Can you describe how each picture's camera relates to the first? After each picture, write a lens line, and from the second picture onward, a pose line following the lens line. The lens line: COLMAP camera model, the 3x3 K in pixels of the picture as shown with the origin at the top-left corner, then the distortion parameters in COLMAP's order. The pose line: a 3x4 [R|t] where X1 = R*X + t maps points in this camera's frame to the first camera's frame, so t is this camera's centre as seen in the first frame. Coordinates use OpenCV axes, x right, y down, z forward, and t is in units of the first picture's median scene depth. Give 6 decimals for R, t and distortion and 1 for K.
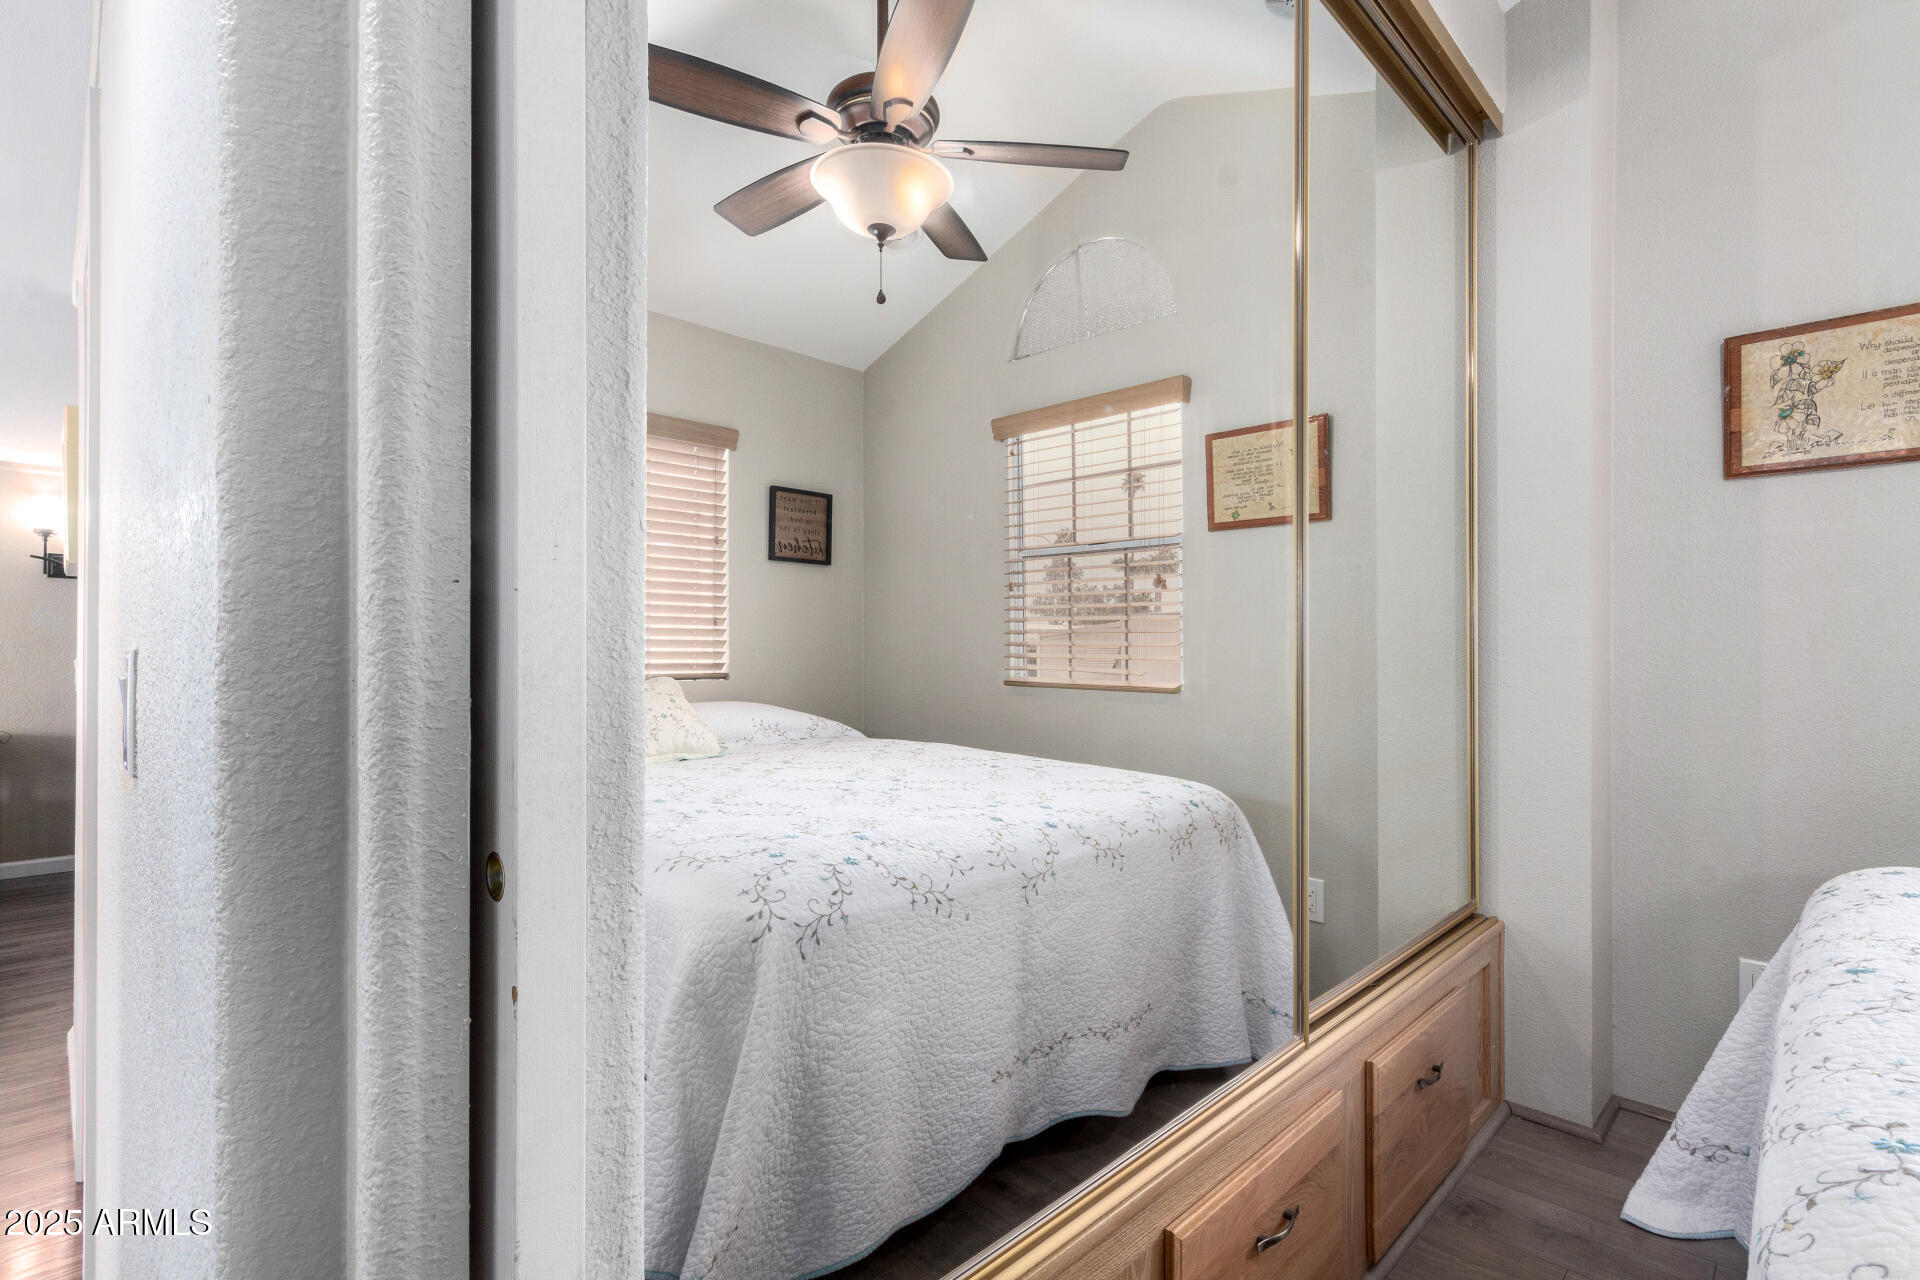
lens RADIAL K [[892.4, 0, 966.9], [0, 892.4, 643.8], [0, 0, 1]] dist [0.006114, 0.000158]
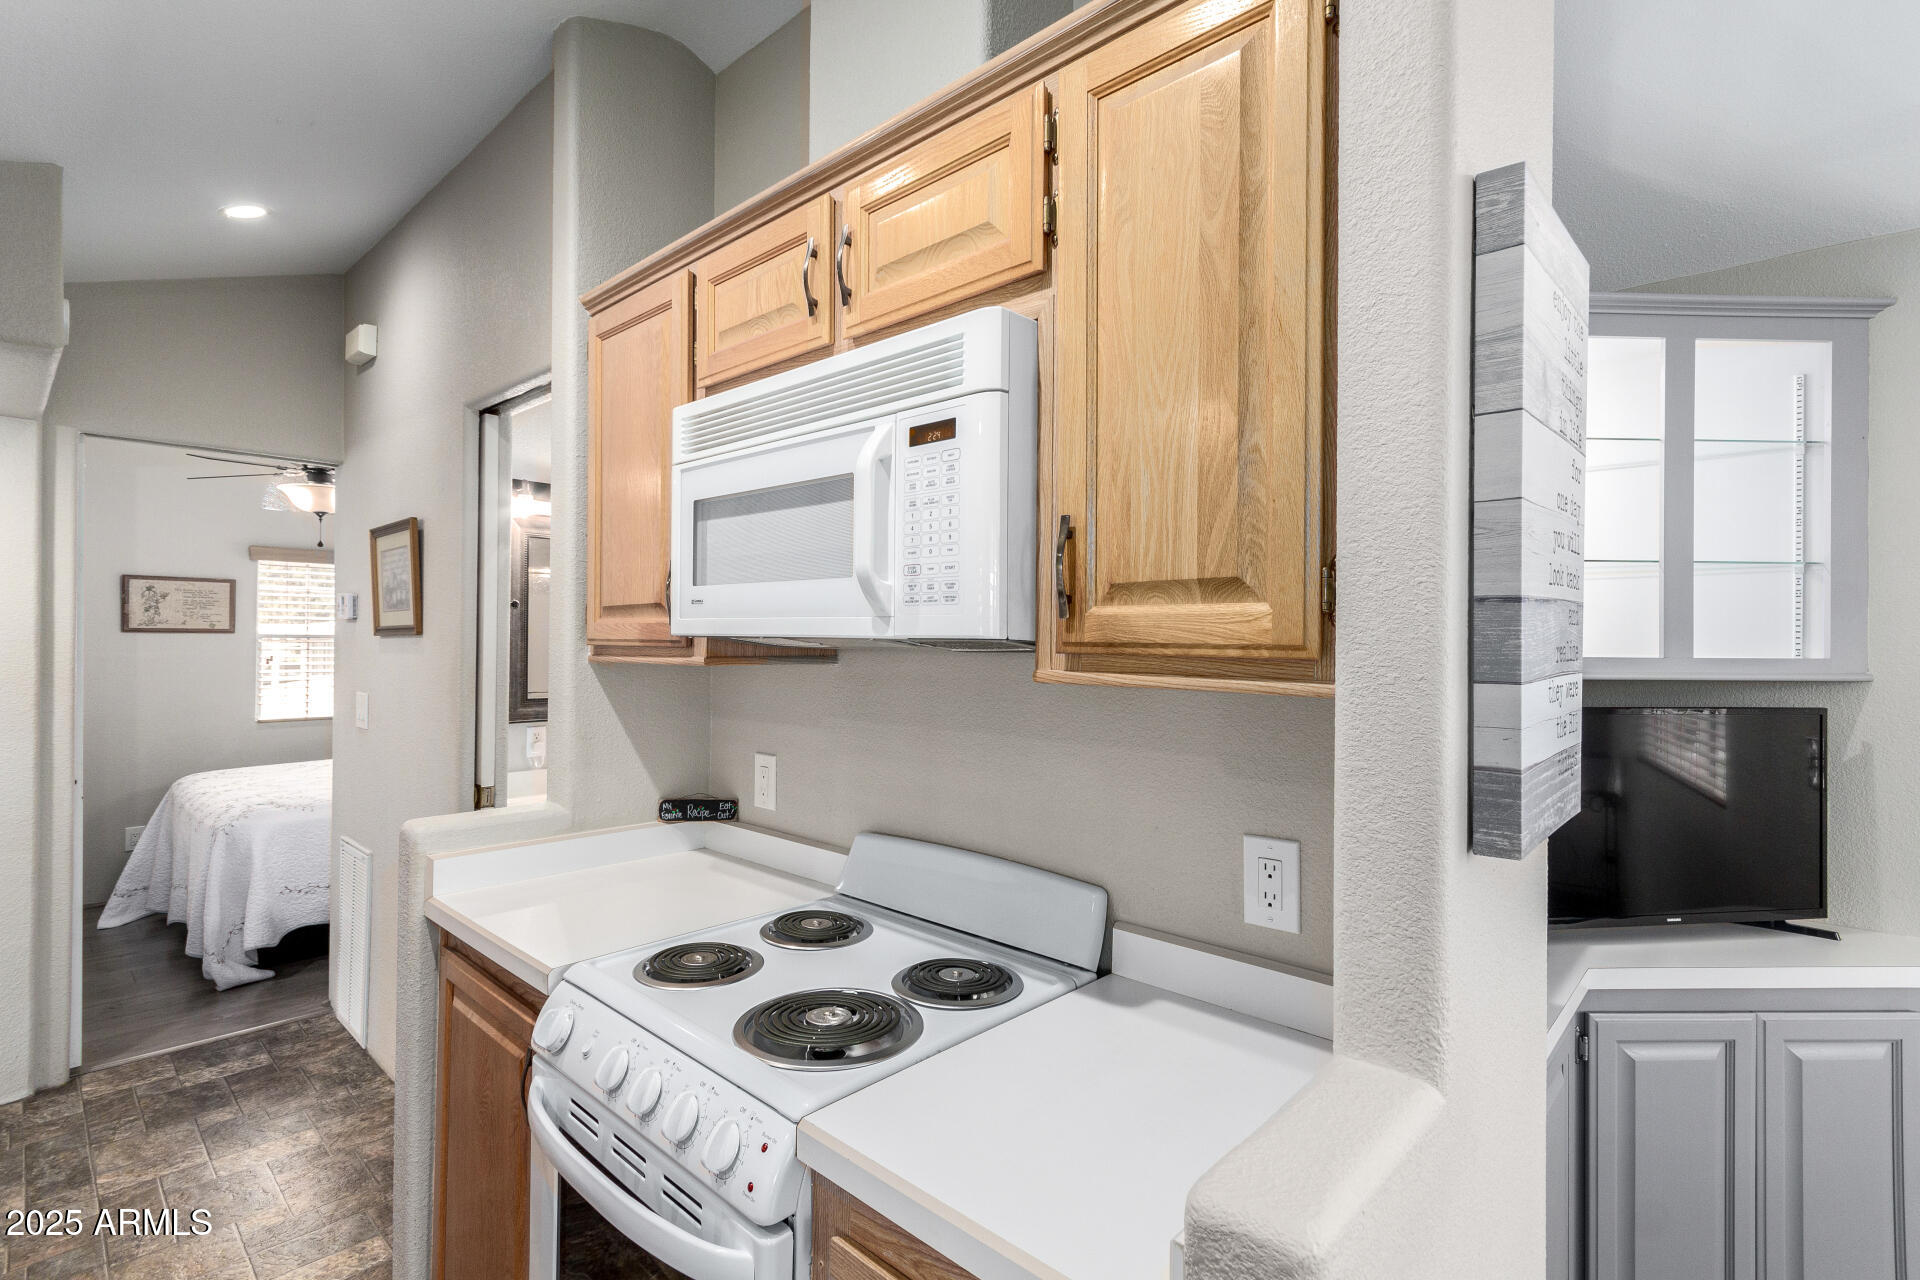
lens RADIAL K [[892.4, 0, 955.2], [0, 892.4, 638.2], [0, 0, 1]] dist [0.006114, 0.000158]
pose [[-0.017922, 0.002454, 0.999836, -1.695278], [-0.005881, 0.999979, -0.002560, -0.183566], [-0.999822, -0.005925, -0.017907, -1.263874]]
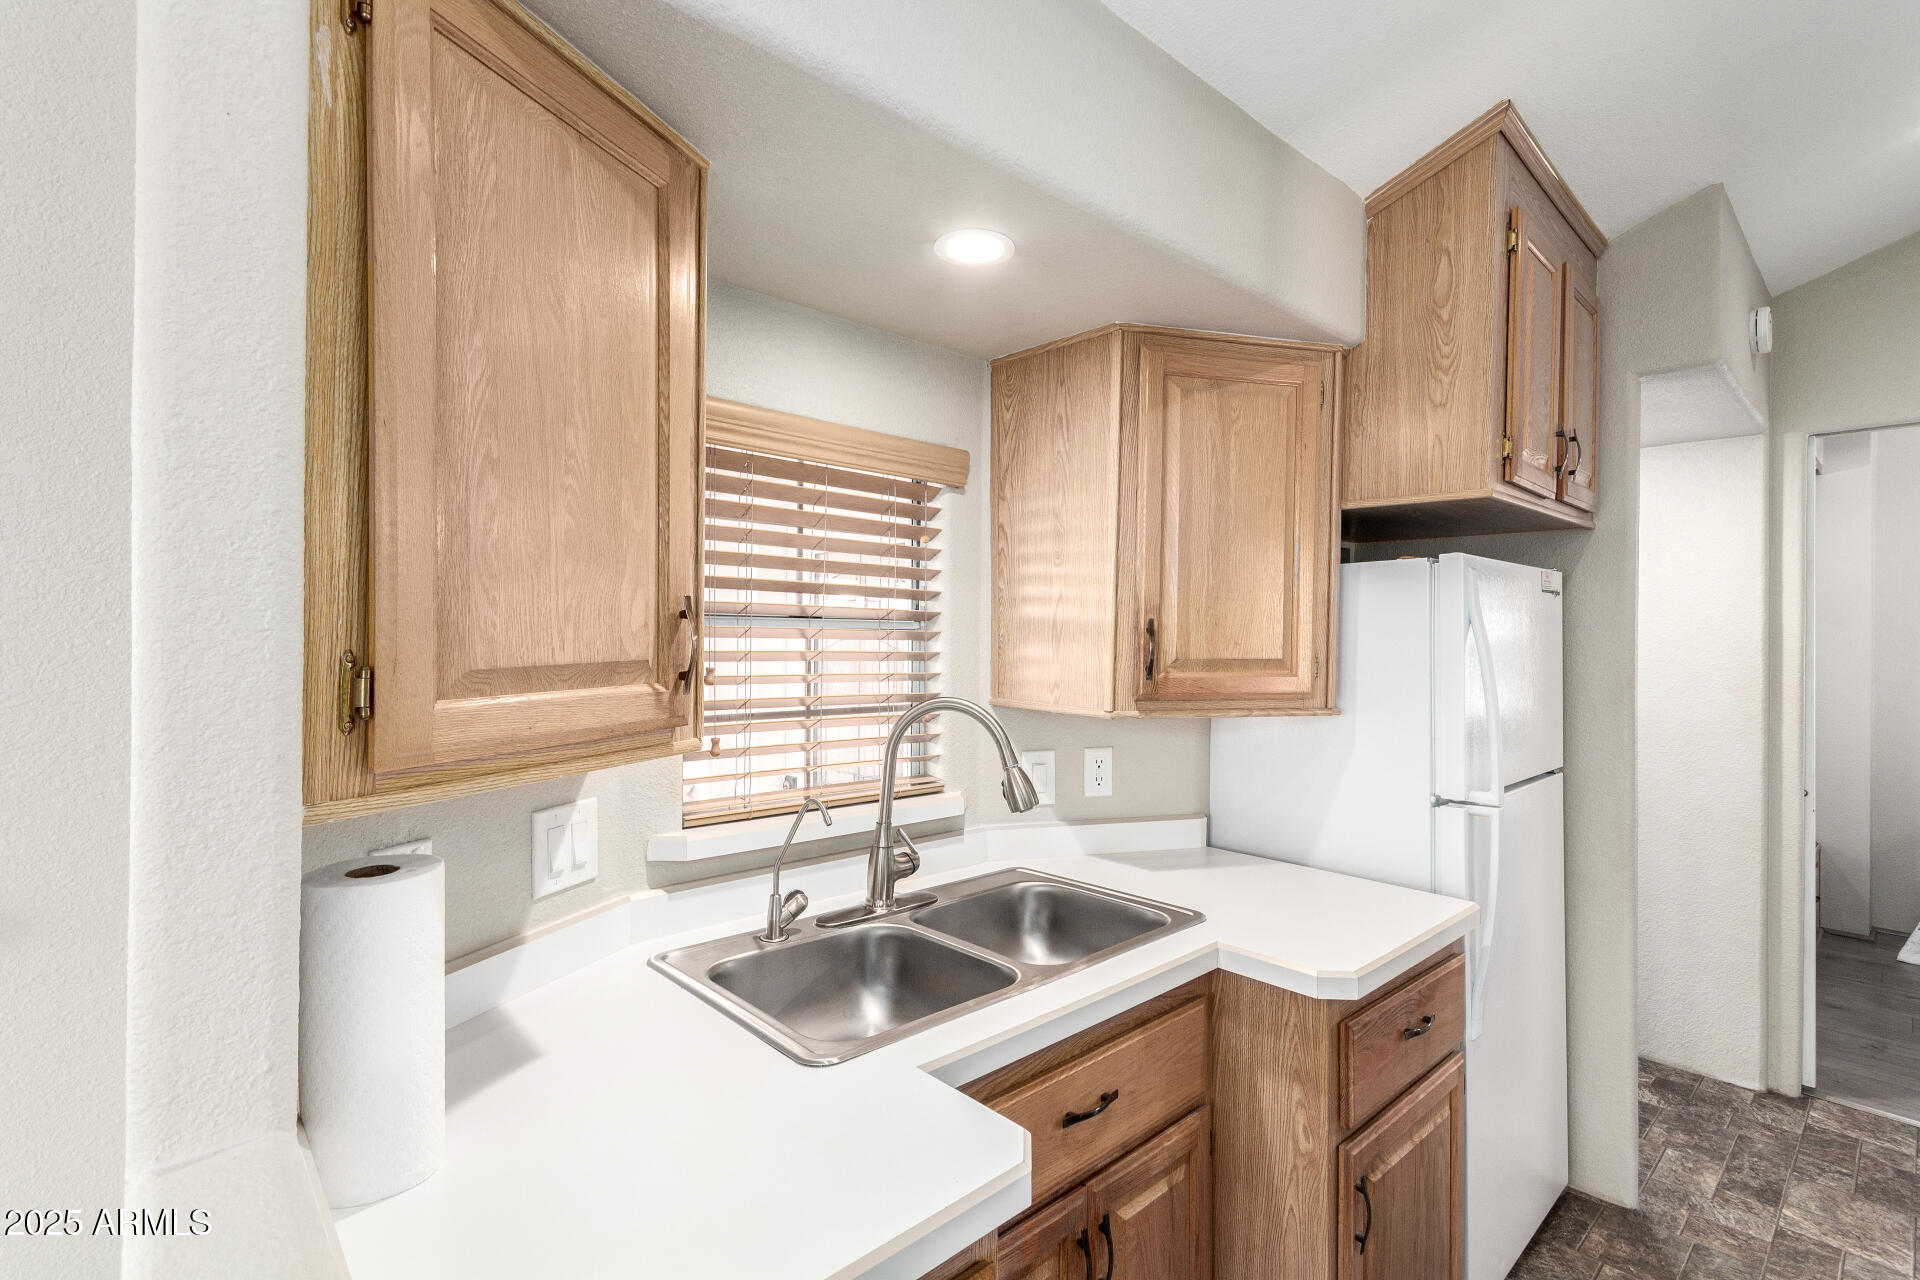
lens RADIAL K [[892.4, 0, 973.3], [0, 892.4, 637.5], [0, 0, 1]] dist [0.006114, 0.000158]
pose [[0.998886, 0.007010, -0.046668, -1.453409], [-0.007042, 0.999975, -0.000518, -0.182491], [0.046664, 0.000846, 0.998910, -1.351437]]
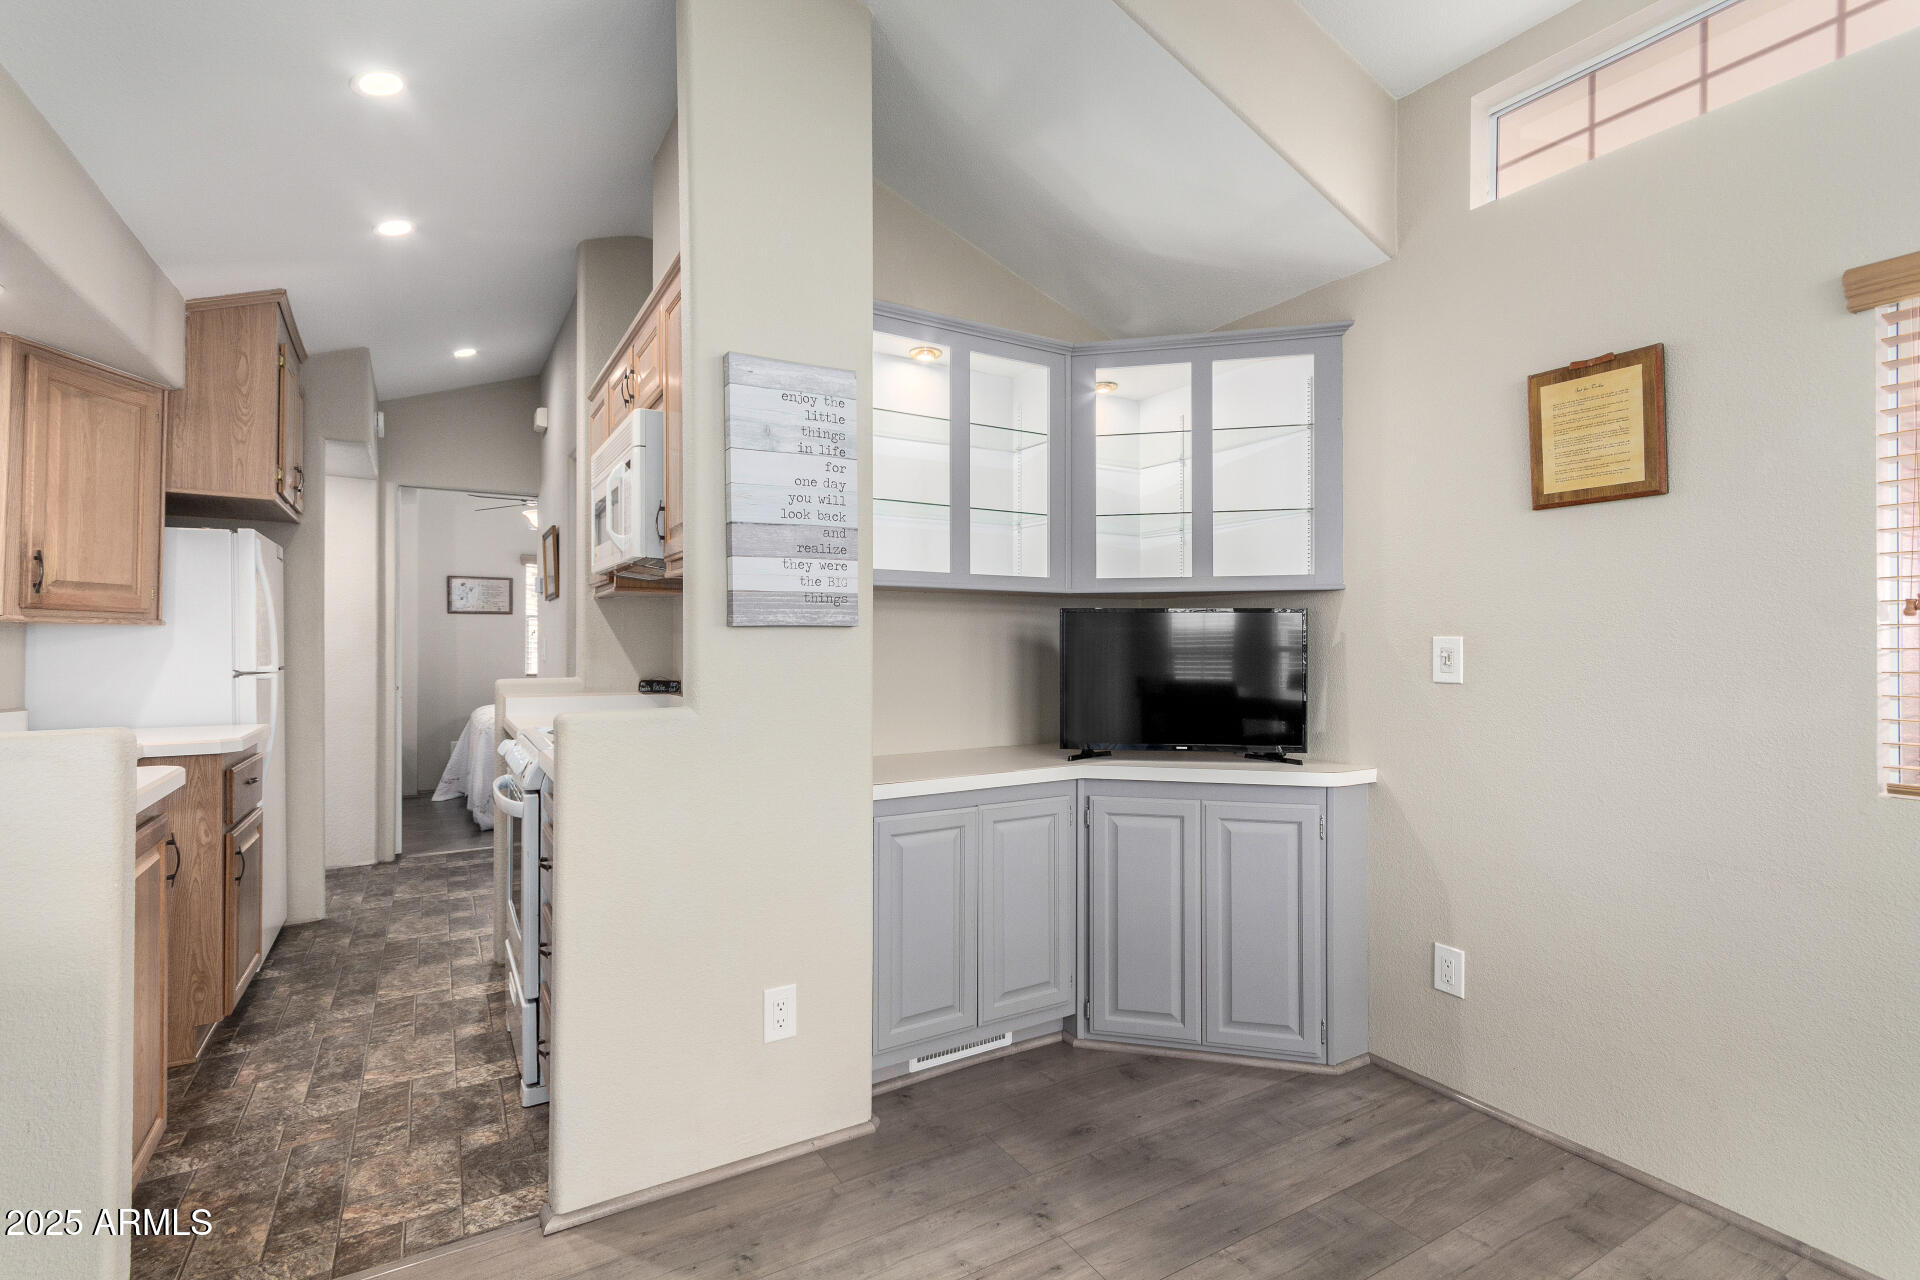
lens RADIAL K [[892.4, 0, 958.8], [0, 892.4, 637.6], [0, 0, 1]] dist [0.006114, 0.000158]
pose [[0.263190, 0.004993, 0.964731, -2.240451], [0.002469, 0.999980, -0.005849, -0.061712], [-0.964741, 0.003922, 0.263172, -2.079290]]
